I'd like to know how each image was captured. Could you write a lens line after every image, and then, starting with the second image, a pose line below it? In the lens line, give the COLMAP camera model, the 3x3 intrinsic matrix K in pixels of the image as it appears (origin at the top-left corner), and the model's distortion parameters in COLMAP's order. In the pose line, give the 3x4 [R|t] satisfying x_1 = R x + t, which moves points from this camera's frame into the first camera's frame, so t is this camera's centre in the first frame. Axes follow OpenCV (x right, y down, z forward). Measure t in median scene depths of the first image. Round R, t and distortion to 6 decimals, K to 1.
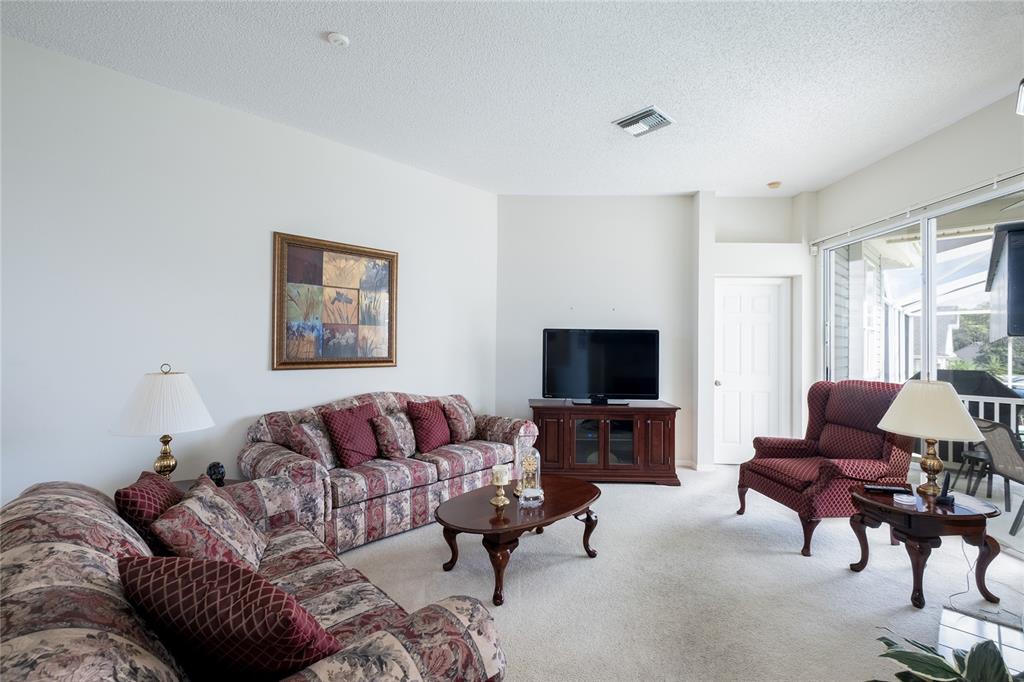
lens RADIAL K [[448.1, 0, 516.2], [0, 448.1, 342.2], [0, 0, 1]] dist [0.004011, -0.005181]
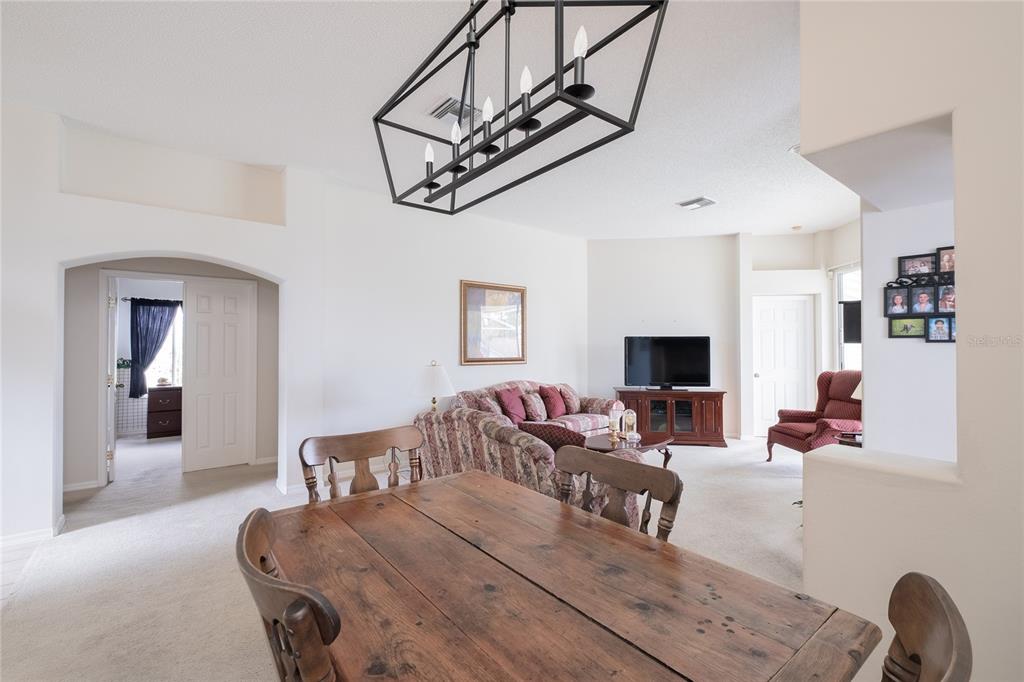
lens RADIAL K [[448.1, 0, 516.9], [0, 448.1, 341.1], [0, 0, 1]] dist [0.004011, -0.005181]
pose [[0.994606, -0.012097, -0.103015, -0.155120], [0.010936, 0.999870, -0.011836, -0.003655], [0.103145, 0.010645, 0.994609, -0.514755]]
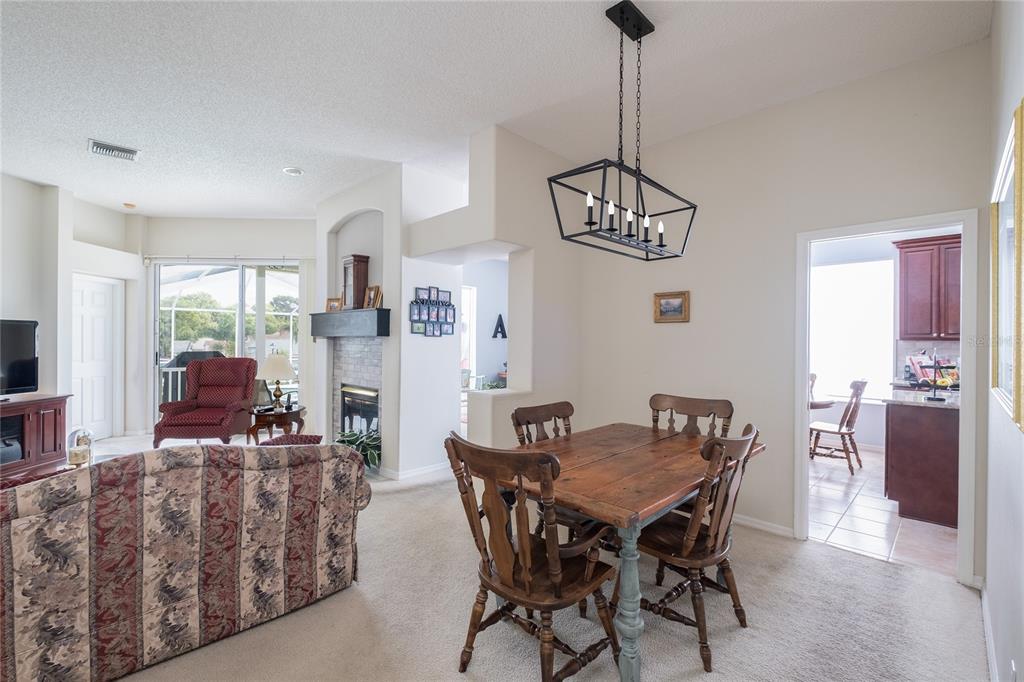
lens RADIAL K [[448.1, 0, 505.6], [0, 448.1, 339.6], [0, 0, 1]] dist [0.004011, -0.005181]
pose [[-0.011657, -0.010930, 0.999872, -0.803663], [-0.010814, 0.999883, 0.010804, -0.009177], [-0.999874, -0.010687, -0.011774, -0.032484]]
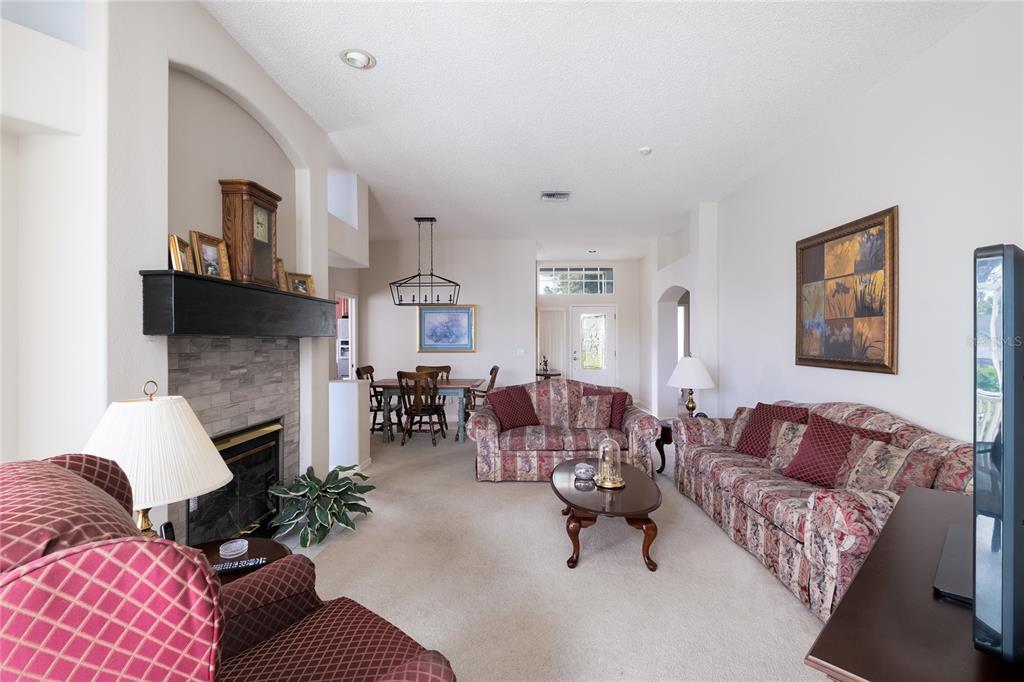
lens RADIAL K [[448.1, 0, 513.2], [0, 448.1, 341.0], [0, 0, 1]] dist [0.004011, -0.005181]
pose [[-0.732041, -0.006090, -0.681233, 0.649850], [-0.003938, 0.999981, -0.004708, 0.009497], [0.681249, -0.000764, -0.732052, 1.165777]]
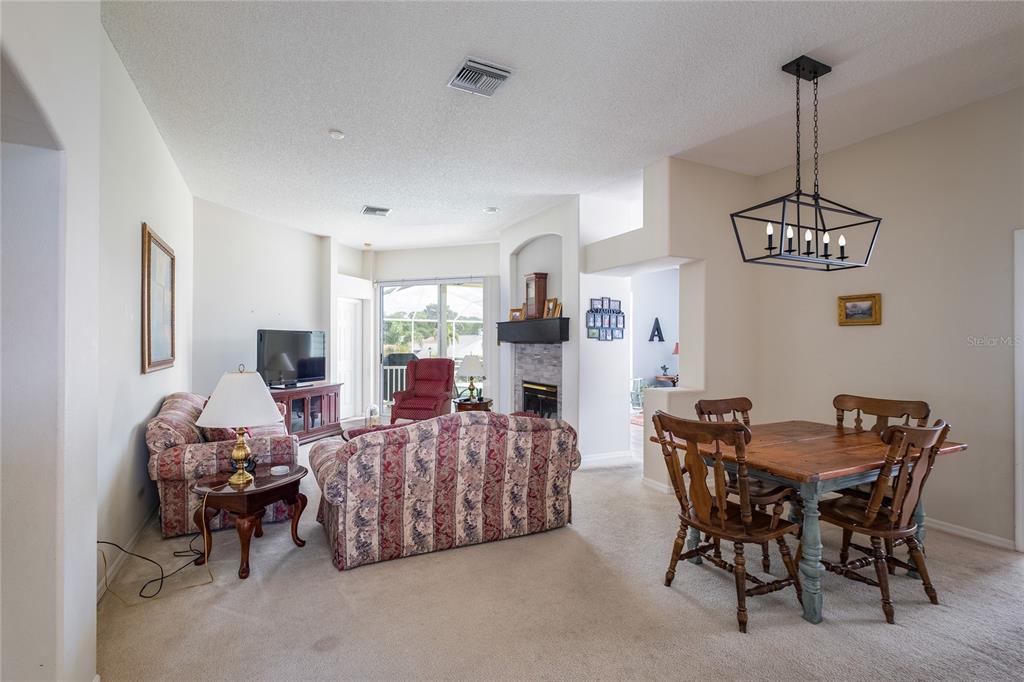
lens RADIAL K [[448.1, 0, 486.9], [0, 448.1, 338.4], [0, 0, 1]] dist [0.004011, -0.005181]
pose [[0.338138, -0.001452, 0.941095, -1.009455], [-0.002092, 0.999995, 0.002294, -0.011654], [-0.941094, -0.002745, 0.338134, 0.024833]]
